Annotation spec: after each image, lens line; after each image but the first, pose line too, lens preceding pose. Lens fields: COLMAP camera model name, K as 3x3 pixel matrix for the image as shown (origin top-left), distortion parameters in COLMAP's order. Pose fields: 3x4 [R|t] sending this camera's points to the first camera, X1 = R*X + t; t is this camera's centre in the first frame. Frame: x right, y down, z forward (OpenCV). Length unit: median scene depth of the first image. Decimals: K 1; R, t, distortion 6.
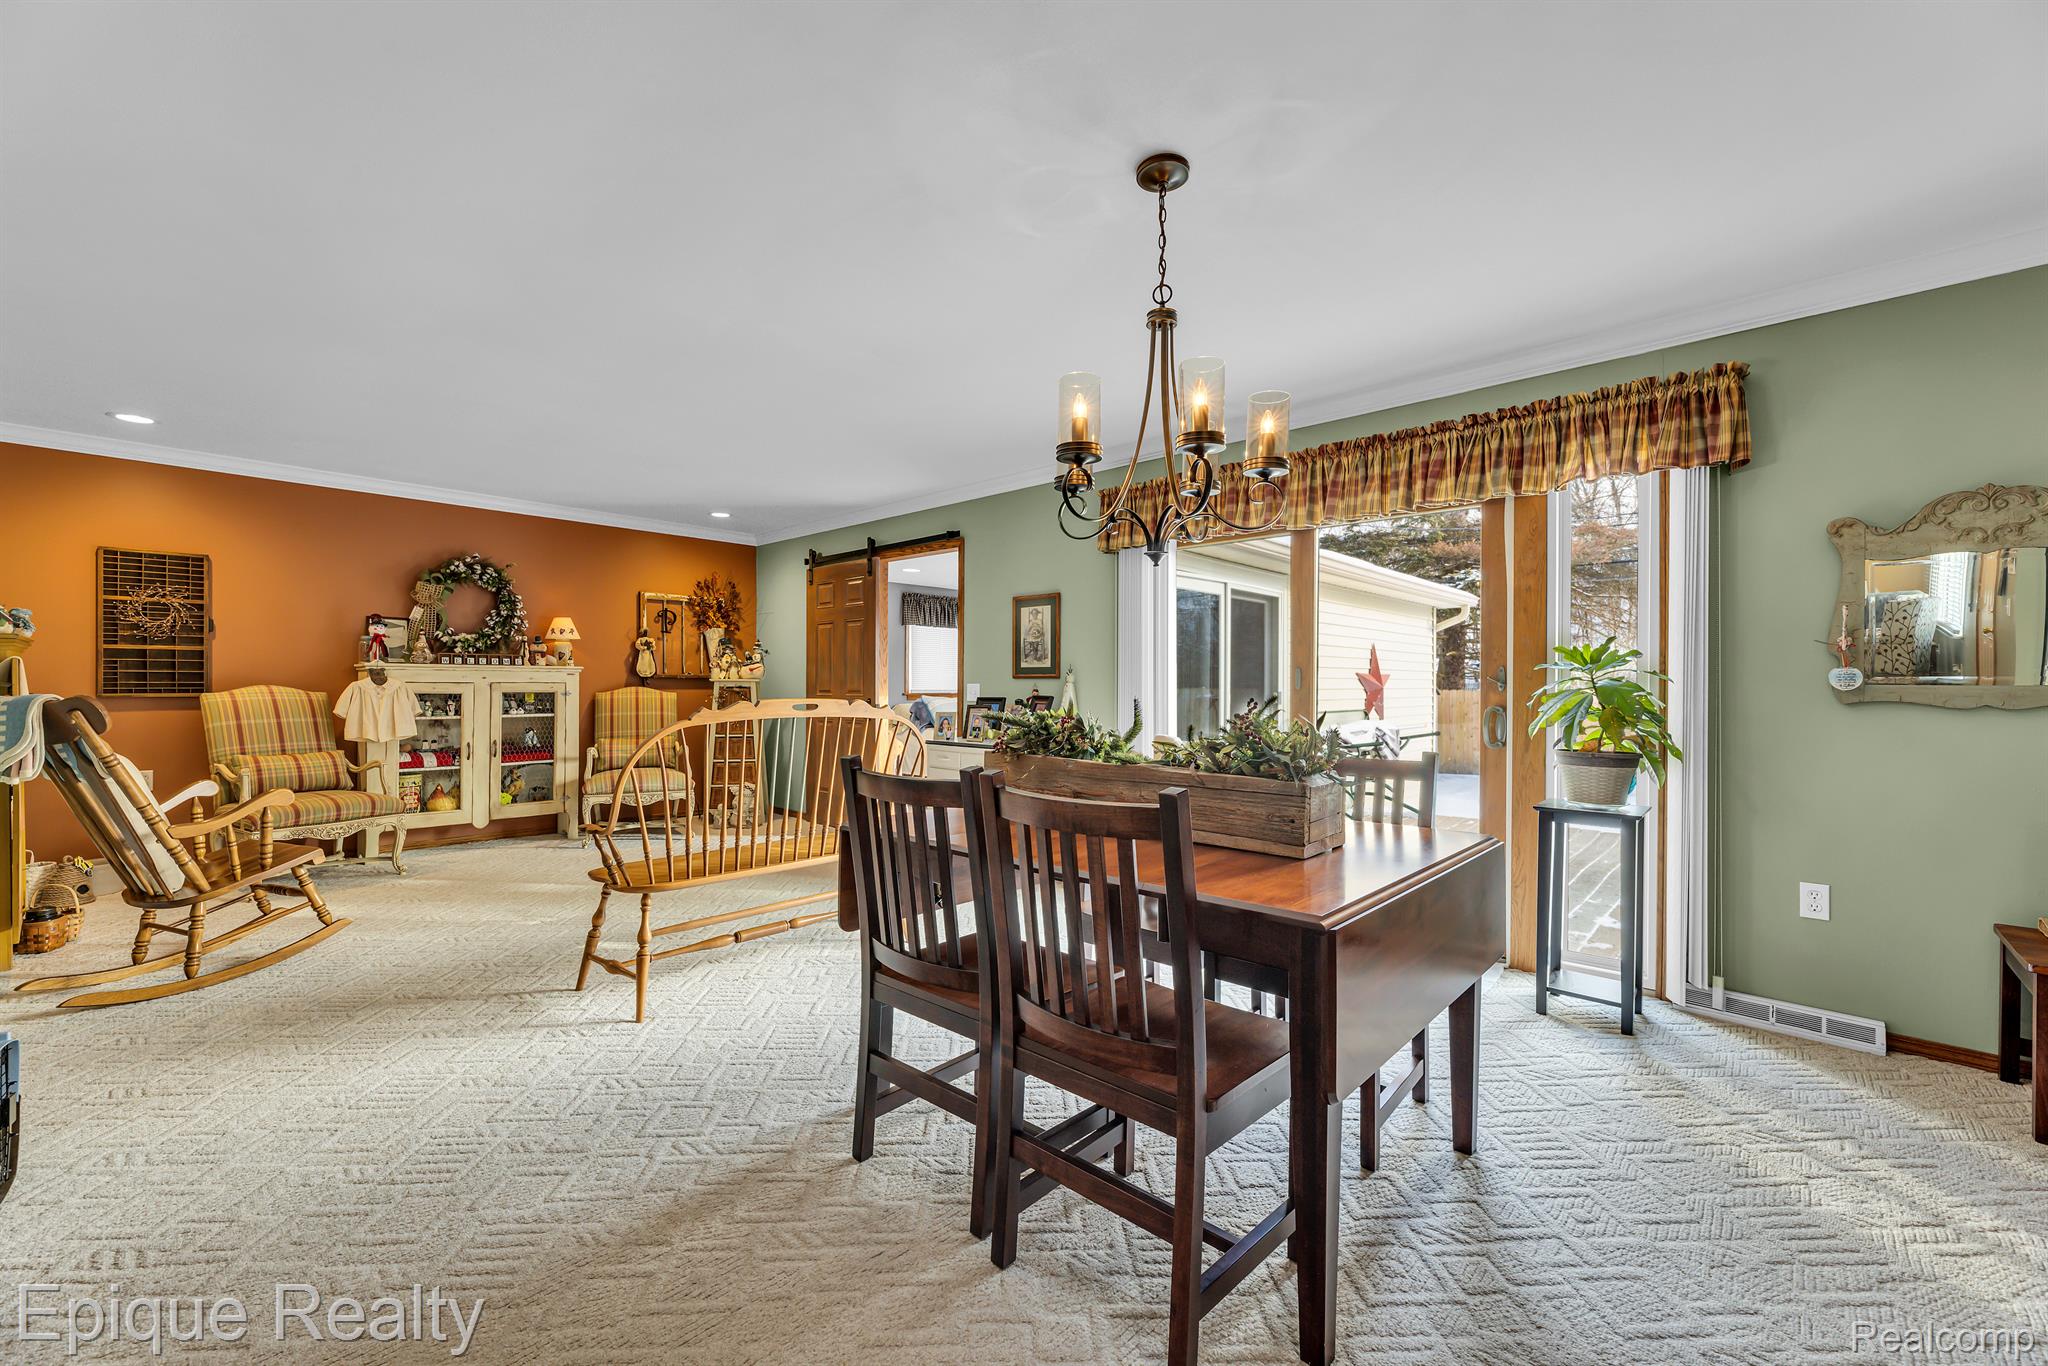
lens RADIAL K [[830.5, 0, 1019.0], [0, 830.5, 652.2], [0, 0, 1]] dist [-0.002105, -0.000271]
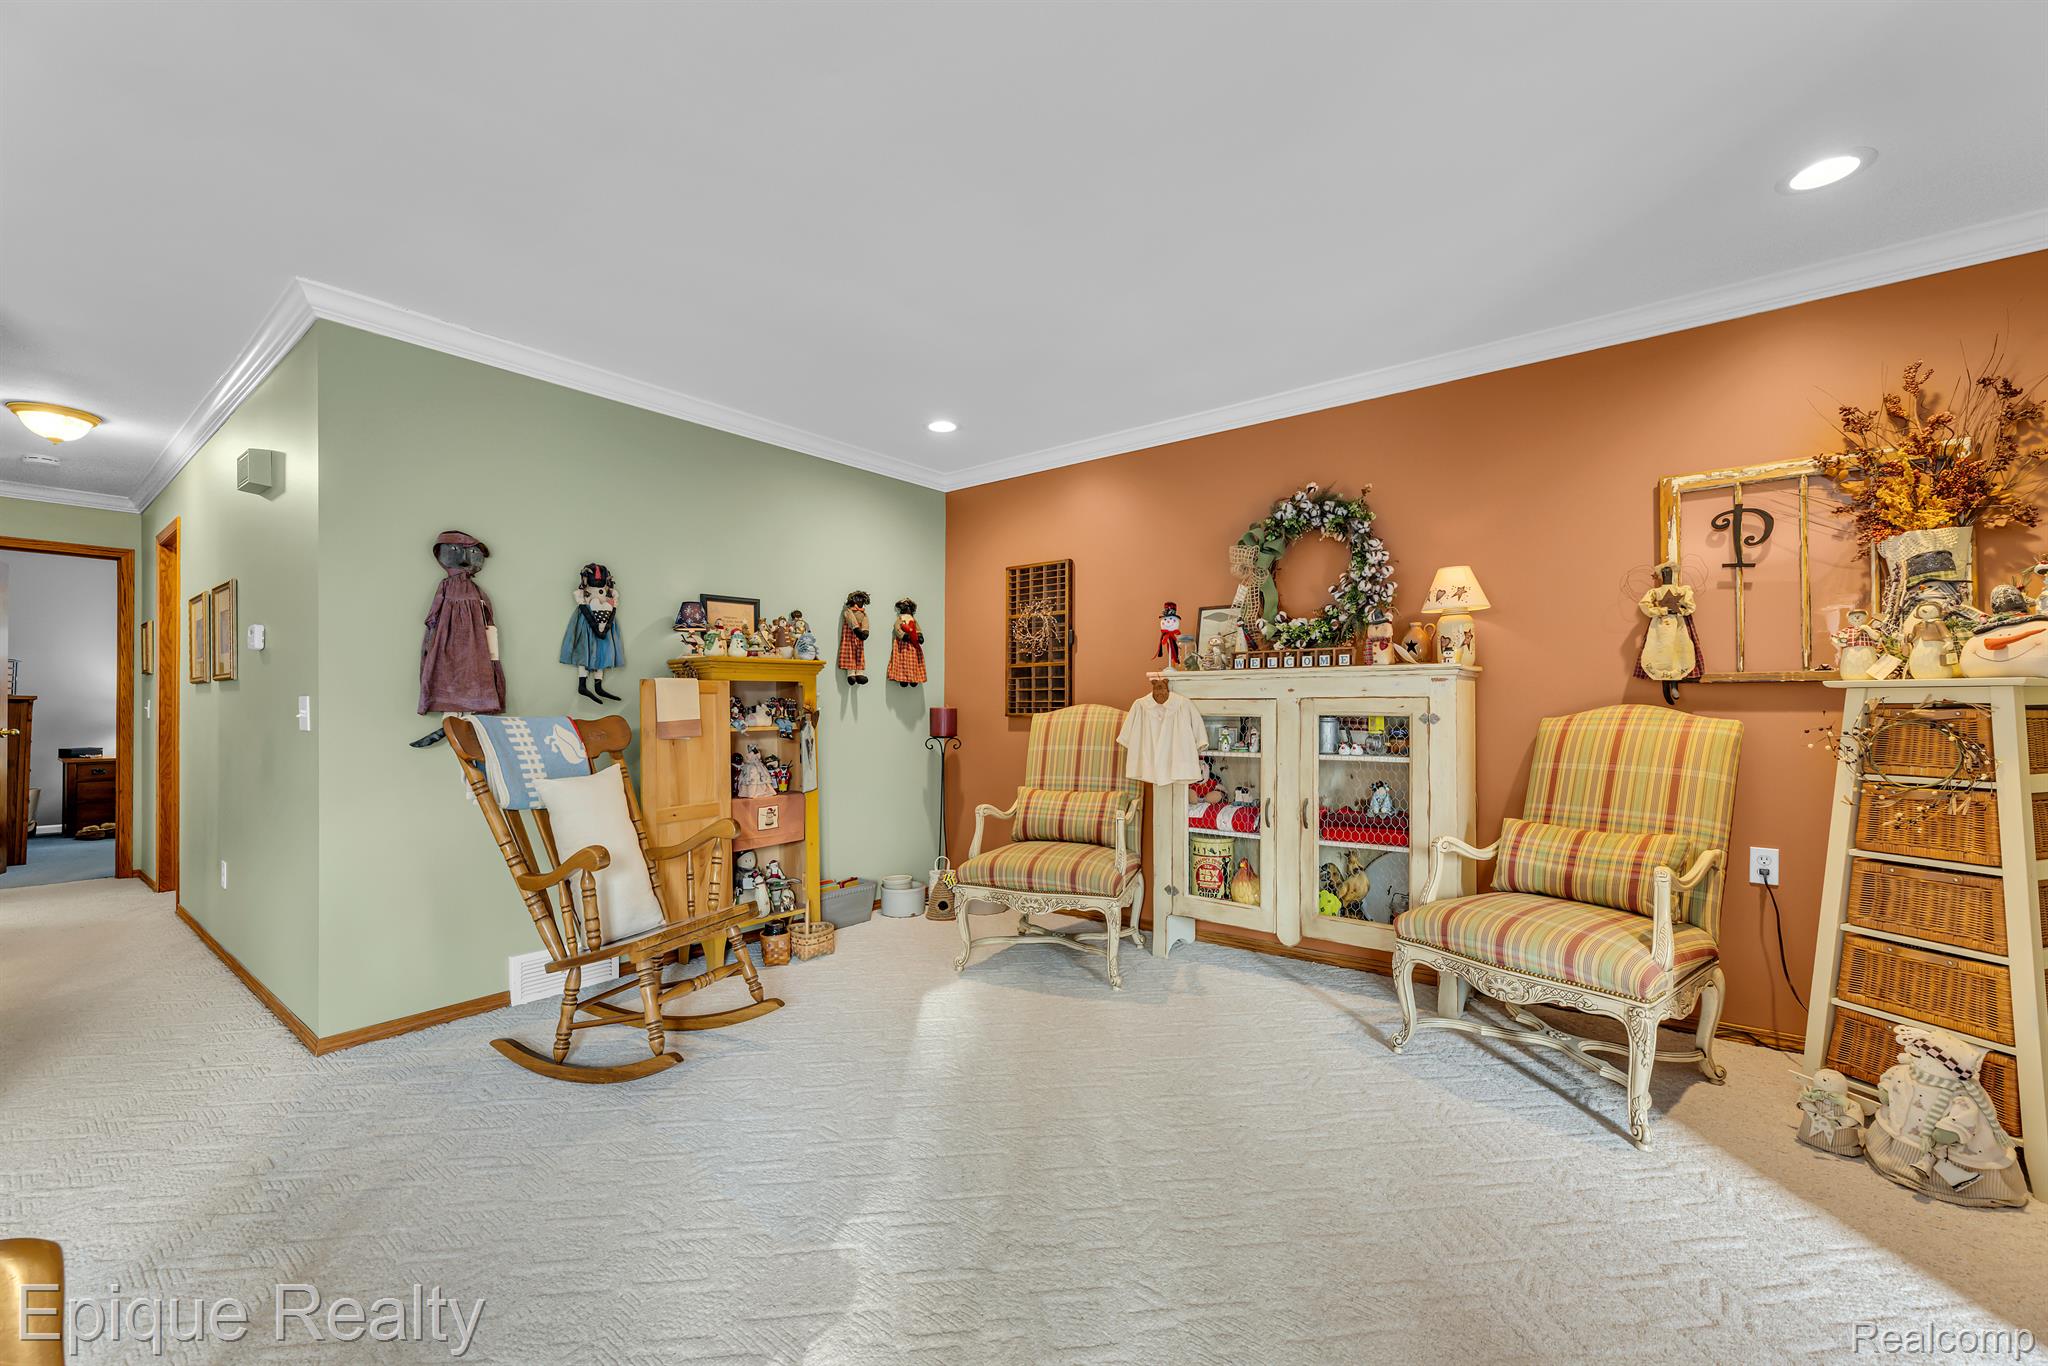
lens RADIAL K [[866.6, 0, 1024.0], [0, 866.6, 683.0], [0, 0, 1]] dist [-0.002307, -0.000210]
pose [[0.052850, -0.022467, -0.998350, -0.043366], [0.049410, 0.998581, -0.019856, 0.028125], [0.997379, -0.048279, 0.053885, 0.760754]]
